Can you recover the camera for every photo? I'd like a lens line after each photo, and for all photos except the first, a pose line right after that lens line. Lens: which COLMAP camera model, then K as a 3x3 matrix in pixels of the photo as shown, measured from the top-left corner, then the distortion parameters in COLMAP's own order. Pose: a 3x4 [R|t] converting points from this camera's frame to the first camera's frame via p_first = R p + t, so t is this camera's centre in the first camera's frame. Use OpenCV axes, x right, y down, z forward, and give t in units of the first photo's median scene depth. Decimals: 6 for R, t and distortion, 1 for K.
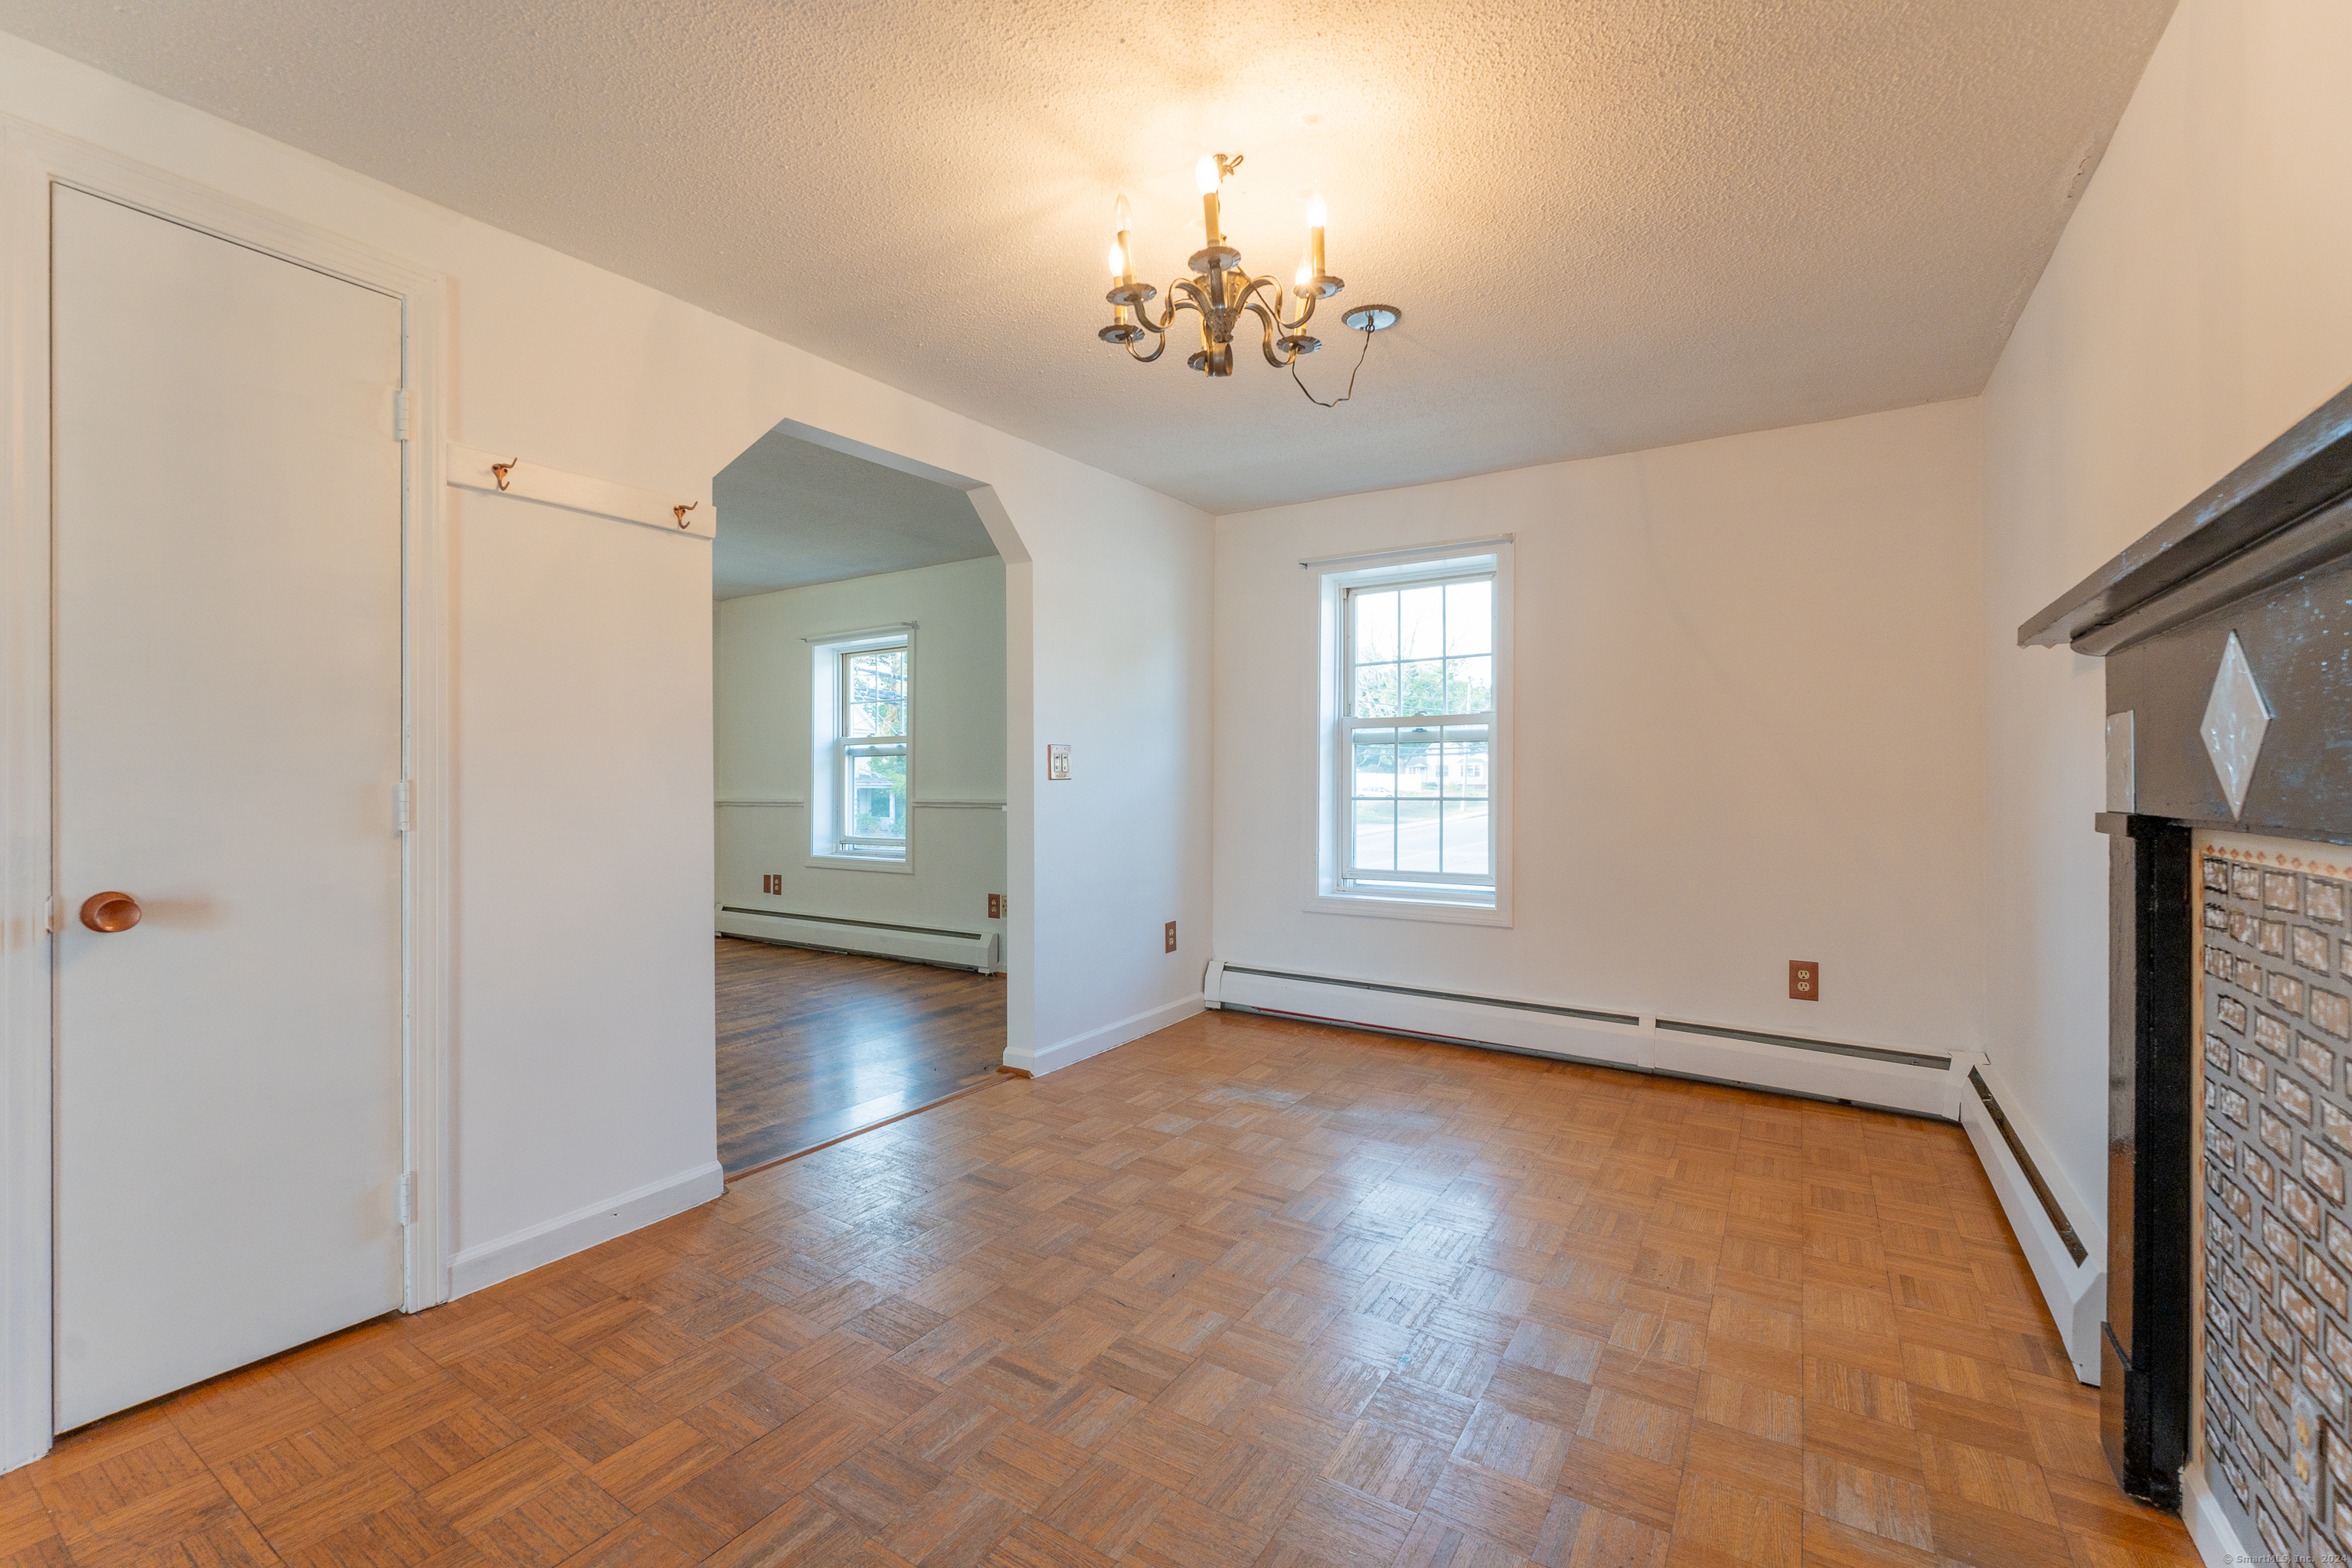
lens RADIAL K [[1032.3, 0, 1159.1], [0, 1032.3, 780.8], [0, 0, 1]] dist [-0.009228, 0.000639]
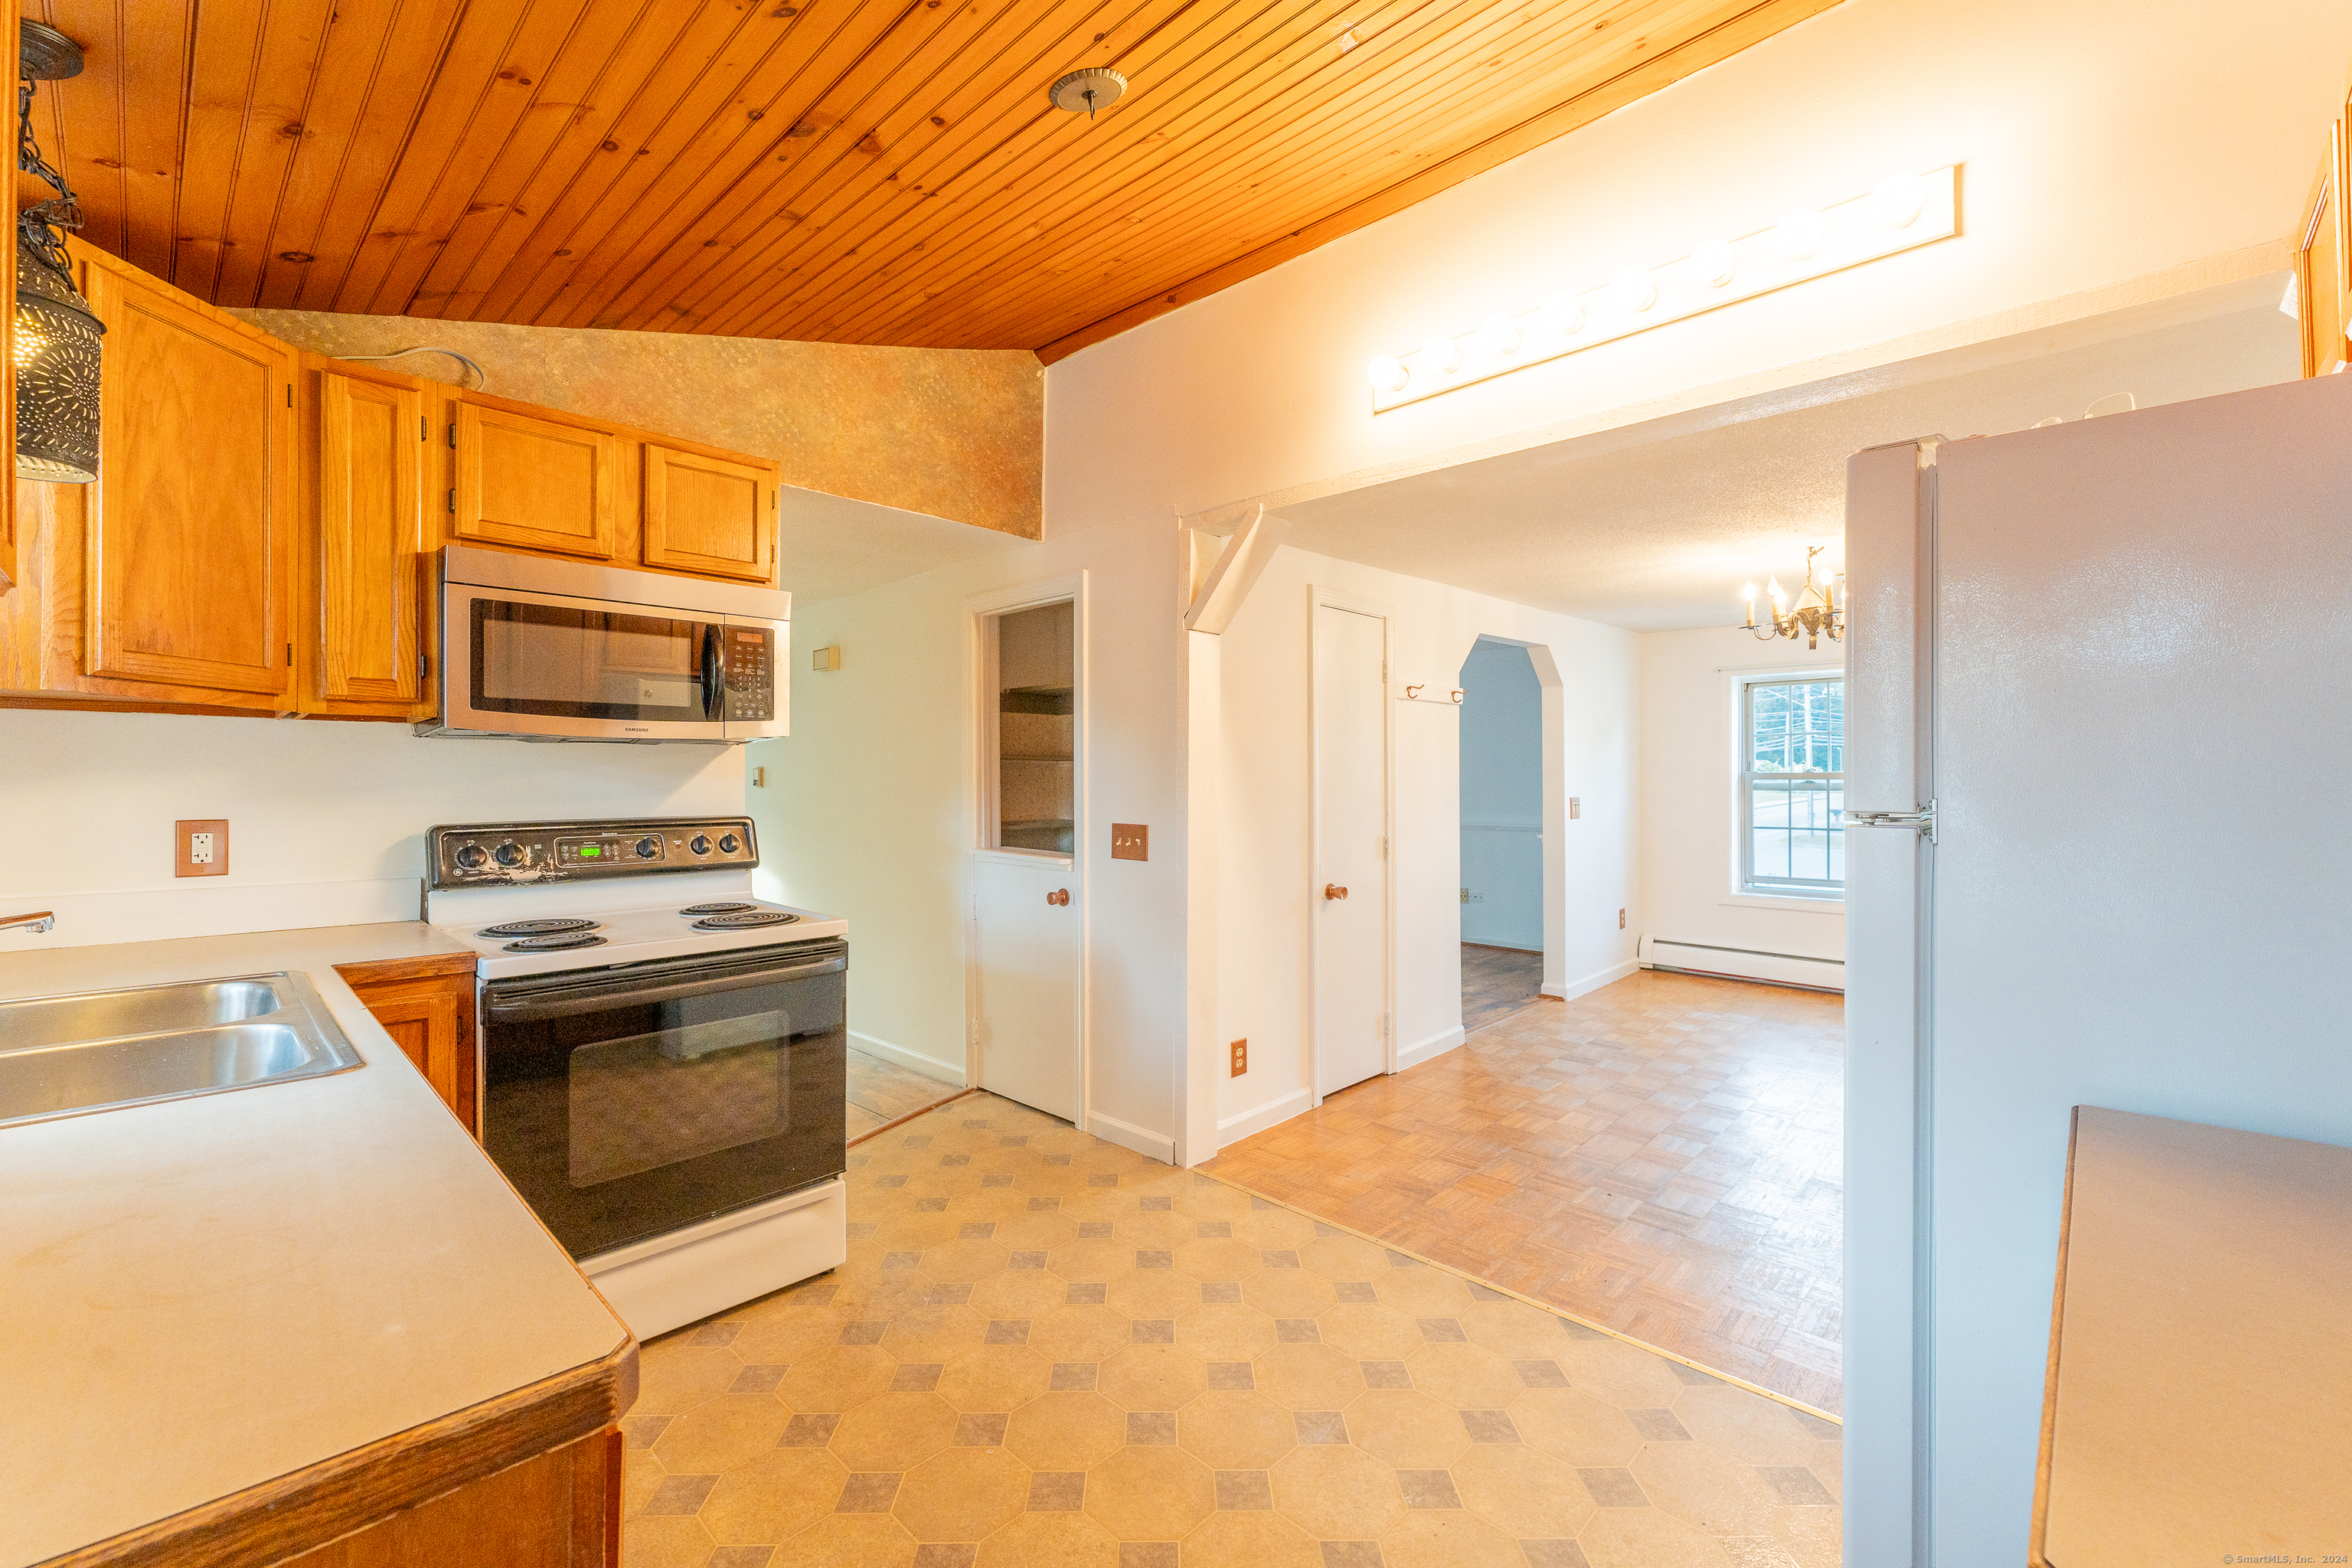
lens RADIAL K [[887.4, 0, 1176.0], [0, 887.4, 784.0], [0, 0, 1]] dist [-0.000351, -0.000007]
pose [[0.968204, -0.000720, -0.250163, -0.597636], [0.001427, 0.999995, 0.002647, -0.099709], [0.250160, -0.002919, 0.968200, -0.836612]]
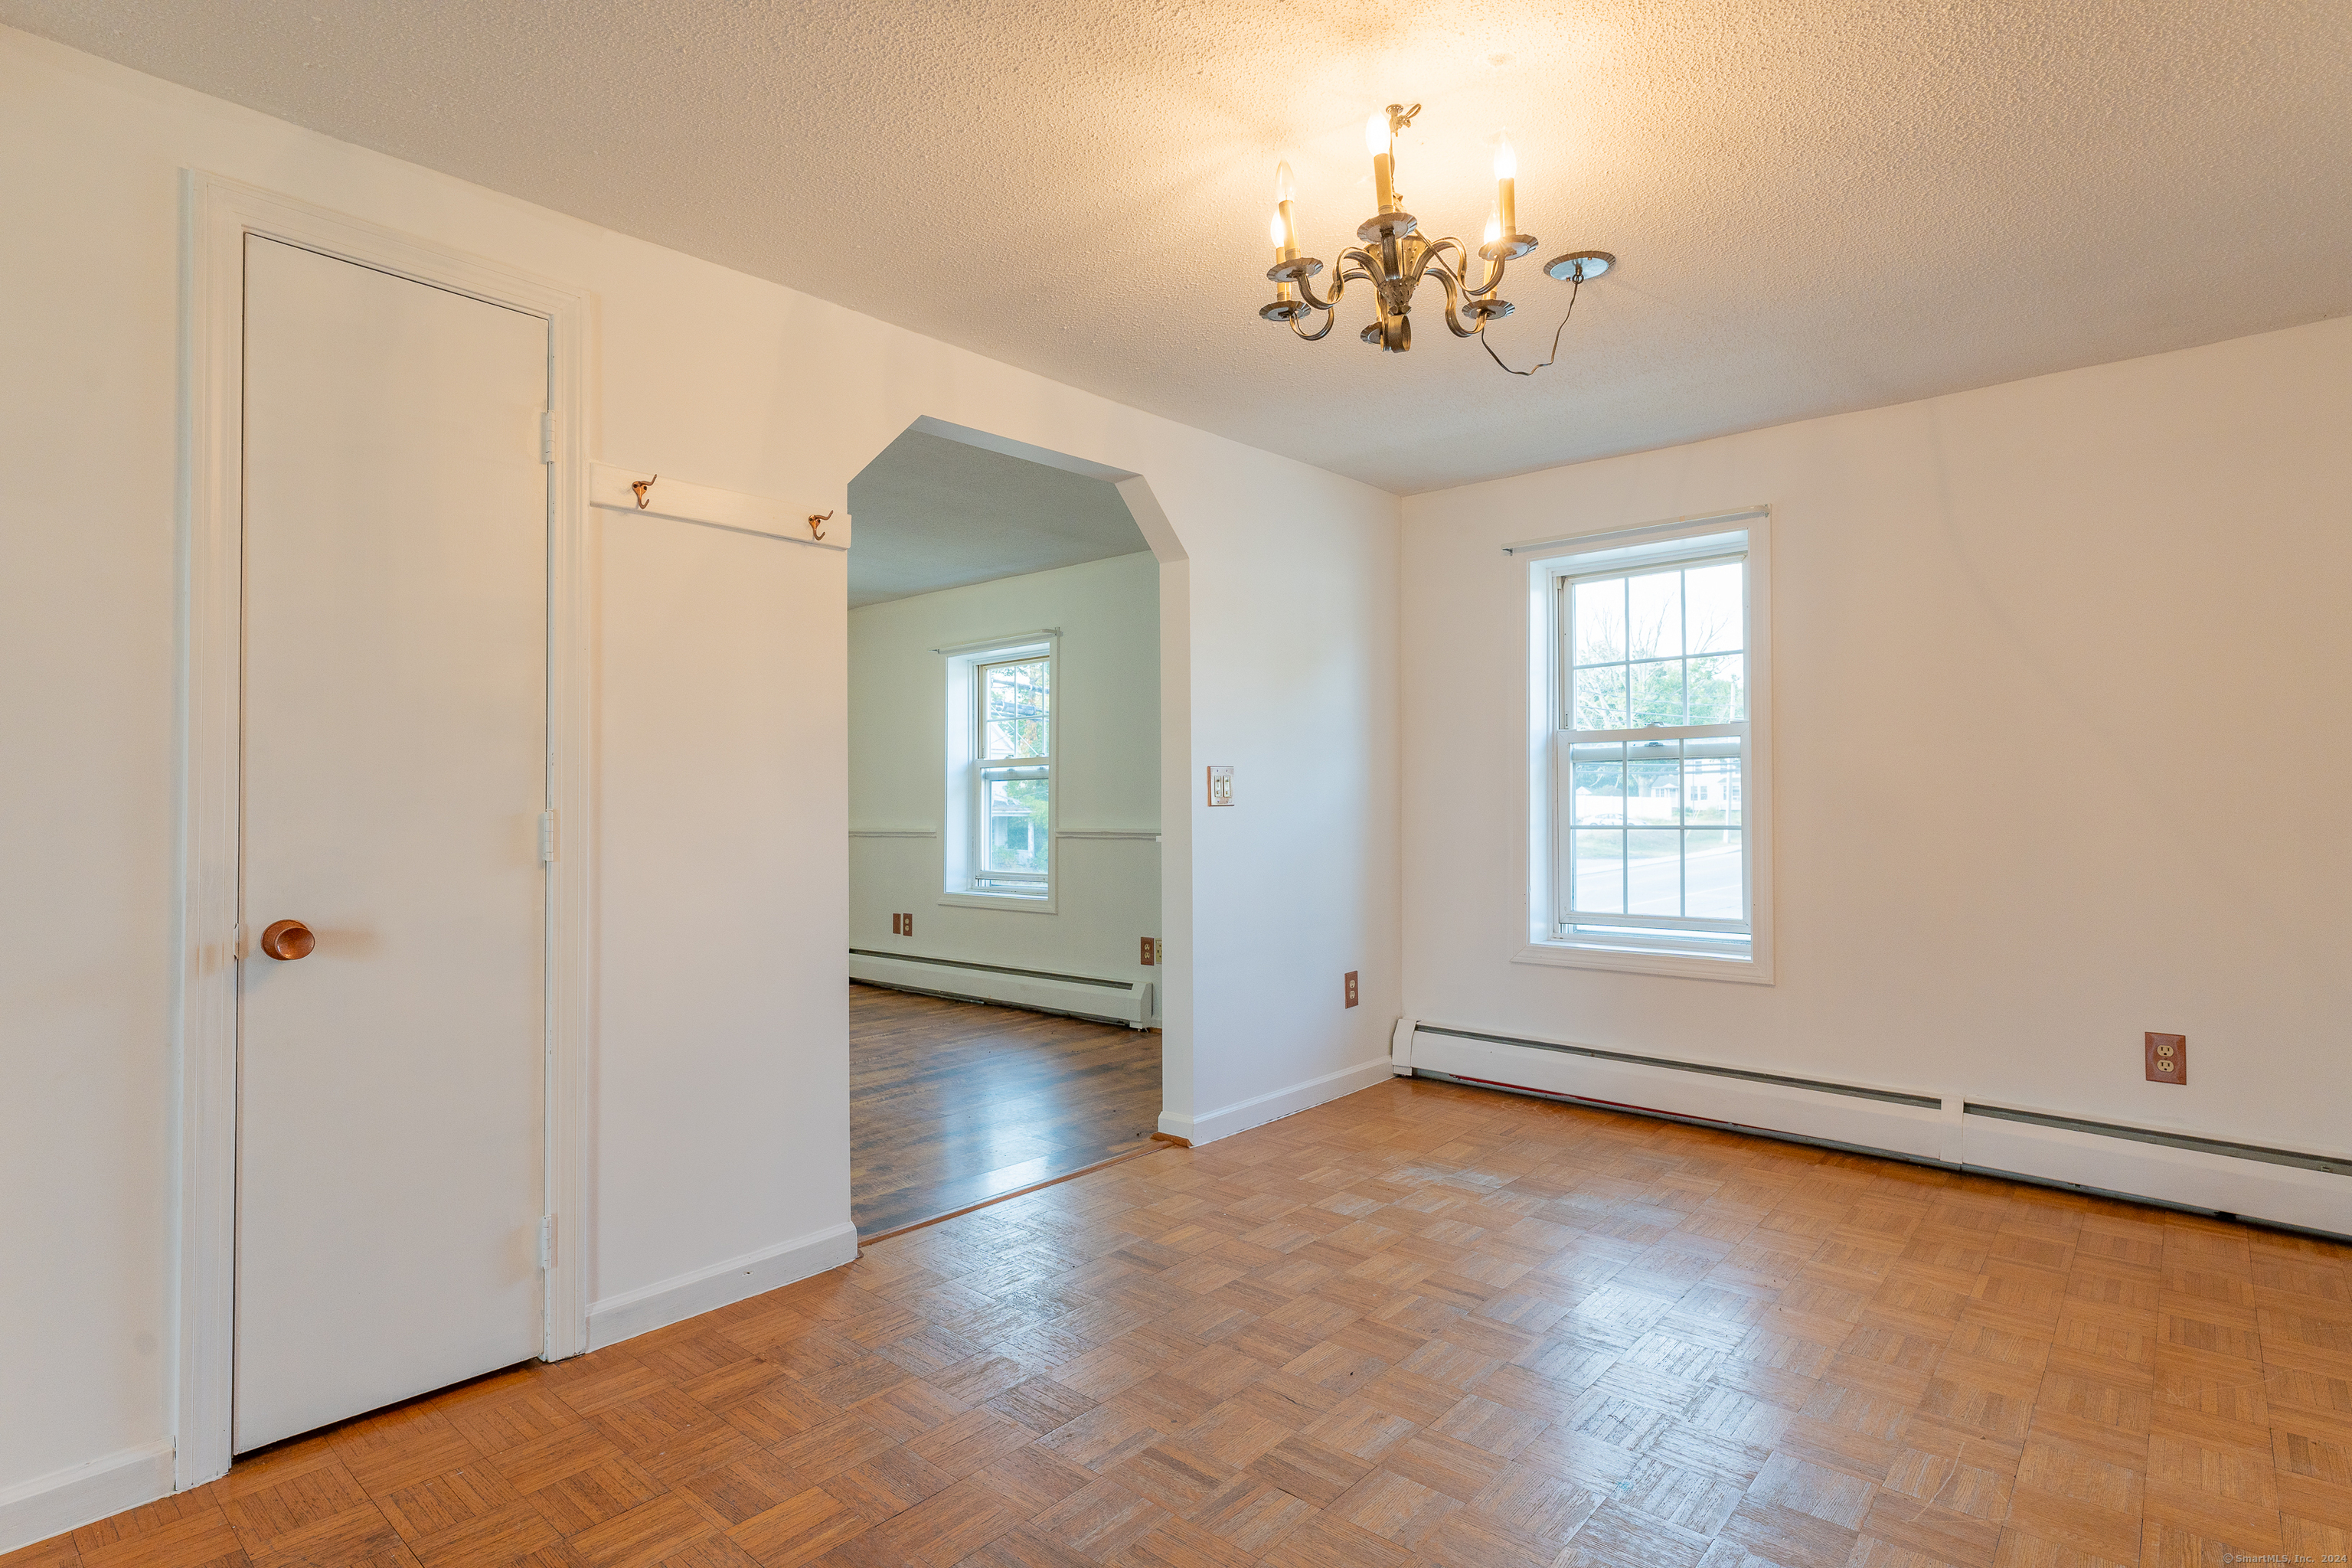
lens RADIAL K [[1225.9, 0, 1169.8], [0, 1225.9, 782.0], [0, 0, 1]] dist [-0.002943, 0.000349]
pose [[0.990227, -0.006506, -0.139313, 0.009351], [0.003647, 0.999778, -0.020769, -0.000059], [0.139417, 0.020058, 0.990031, -0.059409]]
